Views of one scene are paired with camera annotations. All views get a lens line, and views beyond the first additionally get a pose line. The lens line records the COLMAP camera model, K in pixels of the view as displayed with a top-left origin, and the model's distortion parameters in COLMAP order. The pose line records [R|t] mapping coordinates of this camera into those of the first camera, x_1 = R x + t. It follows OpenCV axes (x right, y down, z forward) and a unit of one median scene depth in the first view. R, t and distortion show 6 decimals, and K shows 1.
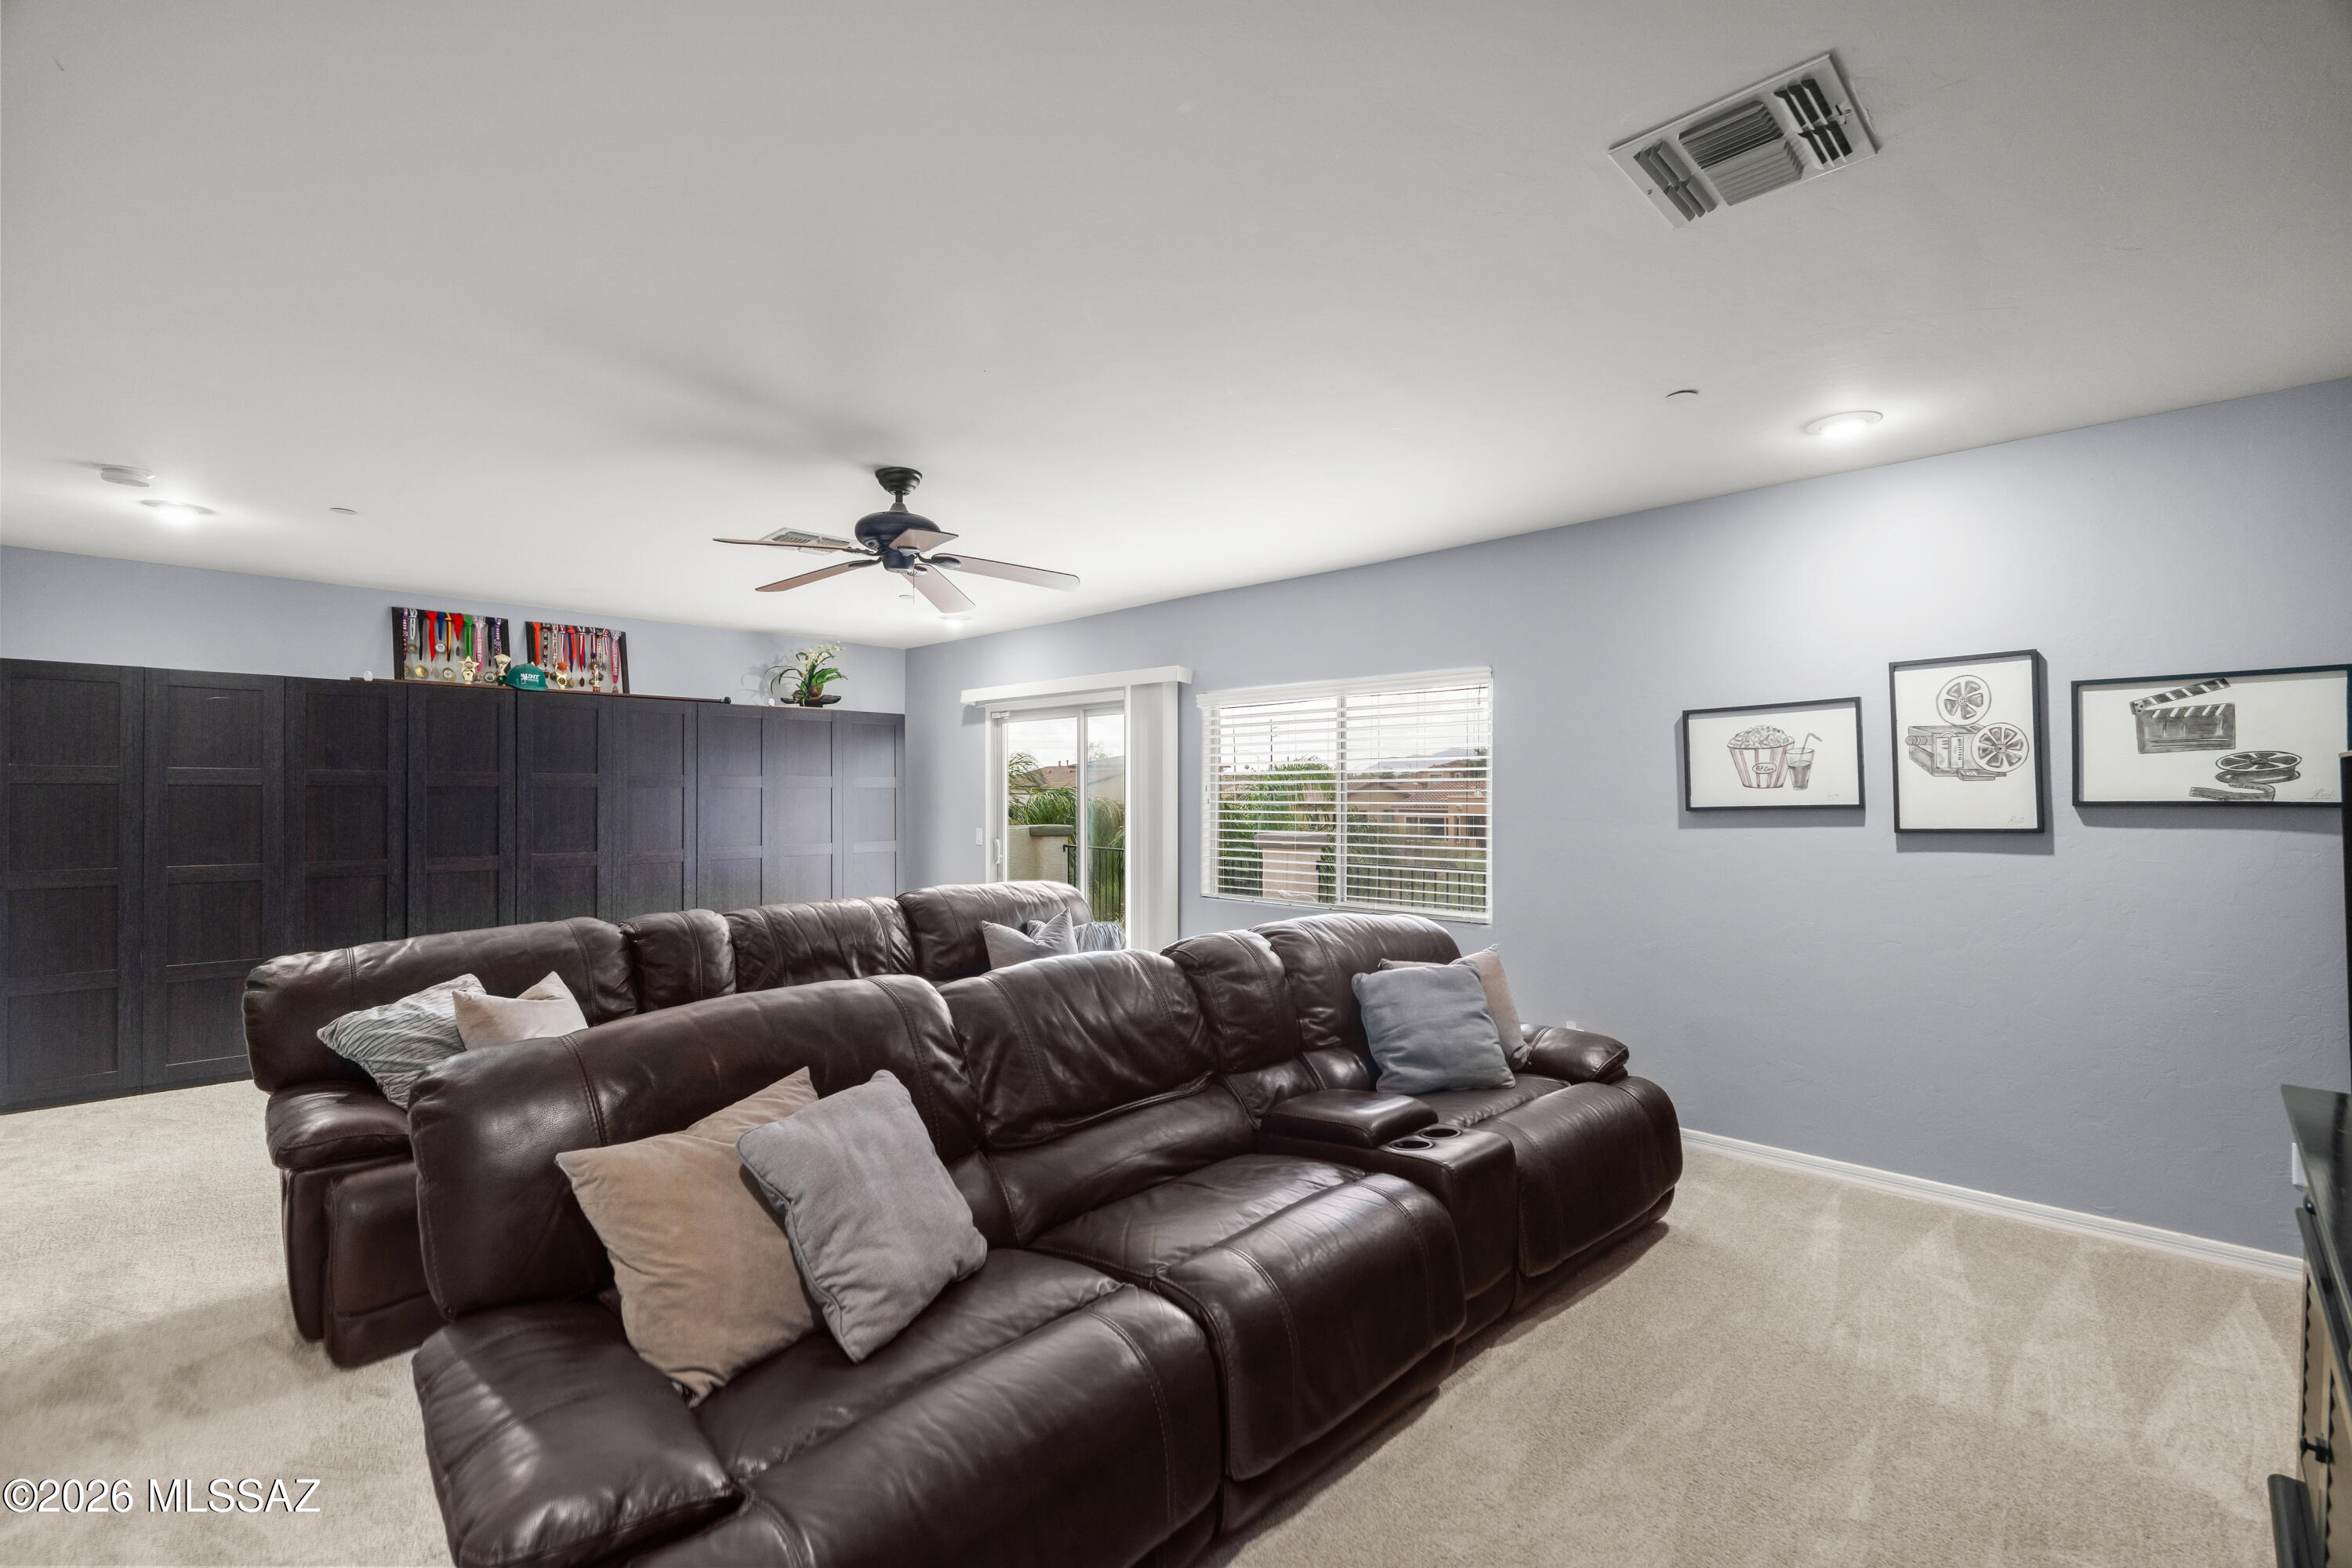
lens RADIAL K [[1033.4, 0, 1176.0], [0, 1033.4, 784.0], [0, 0, 1]] dist [-0.003022, -0.000028]
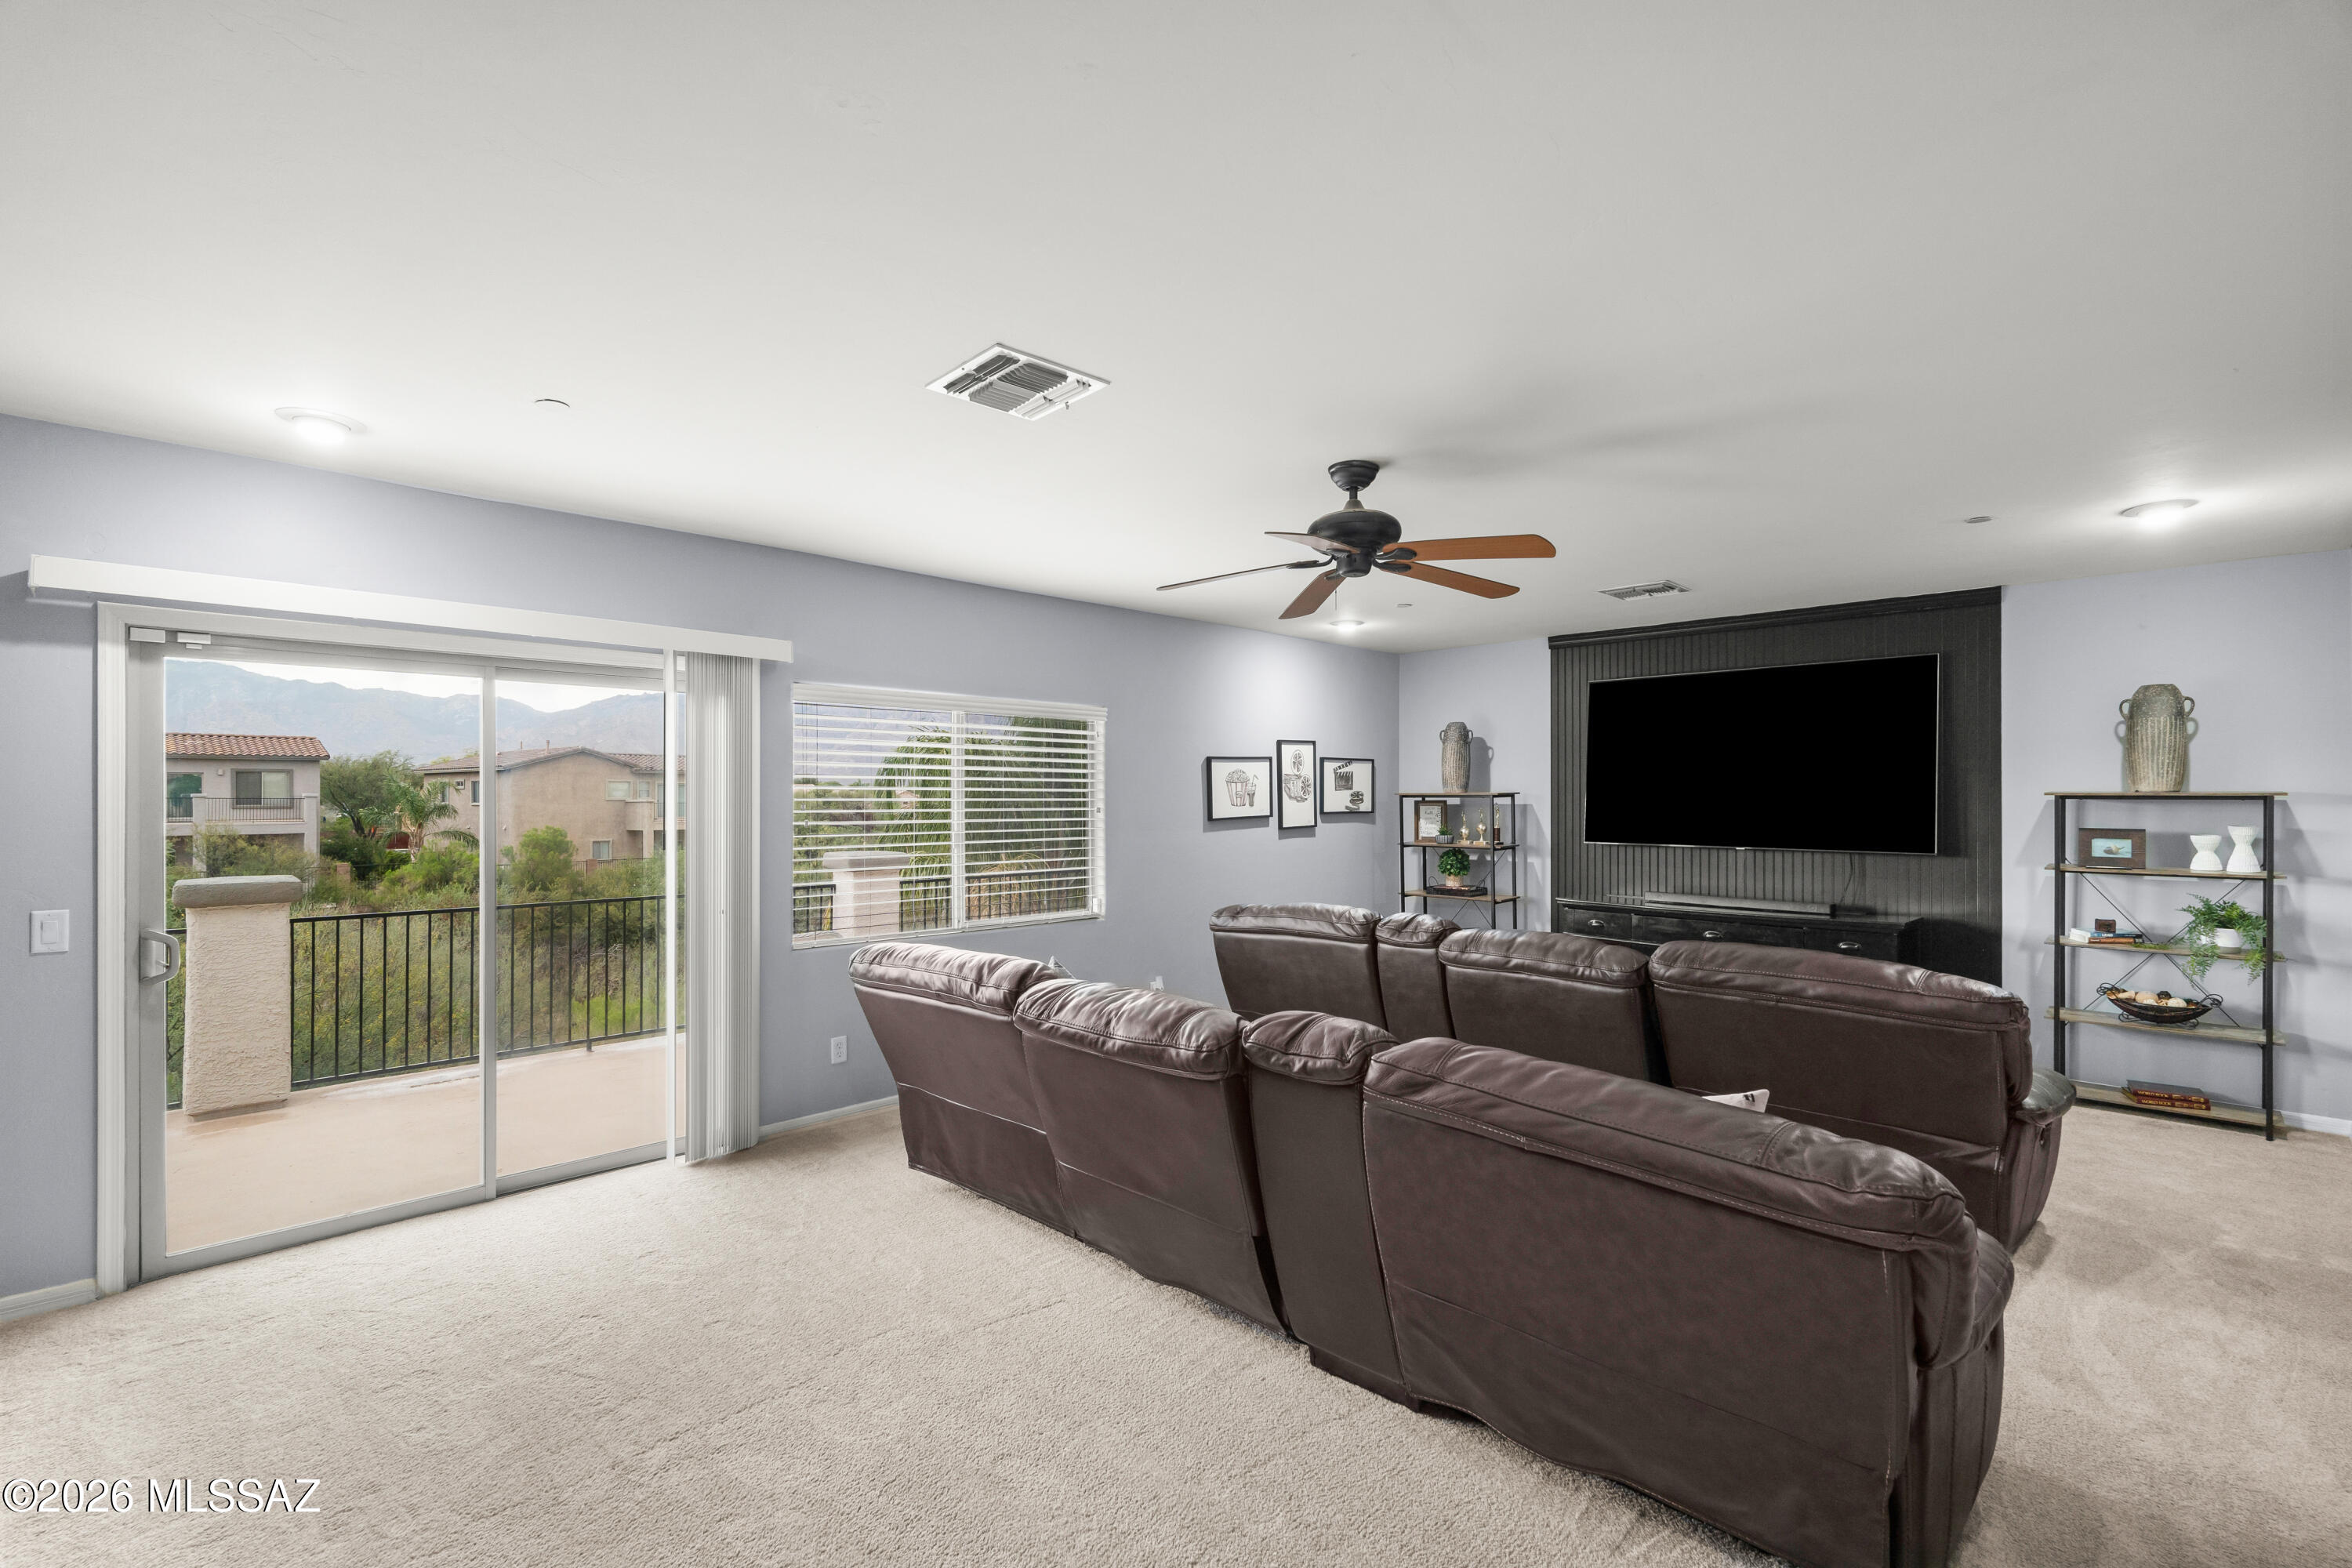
lens RADIAL K [[1033.4, 0, 1176.0], [0, 1033.4, 784.0], [0, 0, 1]] dist [-0.003022, -0.000028]
pose [[0.014133, 0.003839, 0.999893, -1.212988], [-0.020582, 0.999782, -0.003548, -0.026449], [-0.999688, -0.020529, 0.014209, 1.180301]]
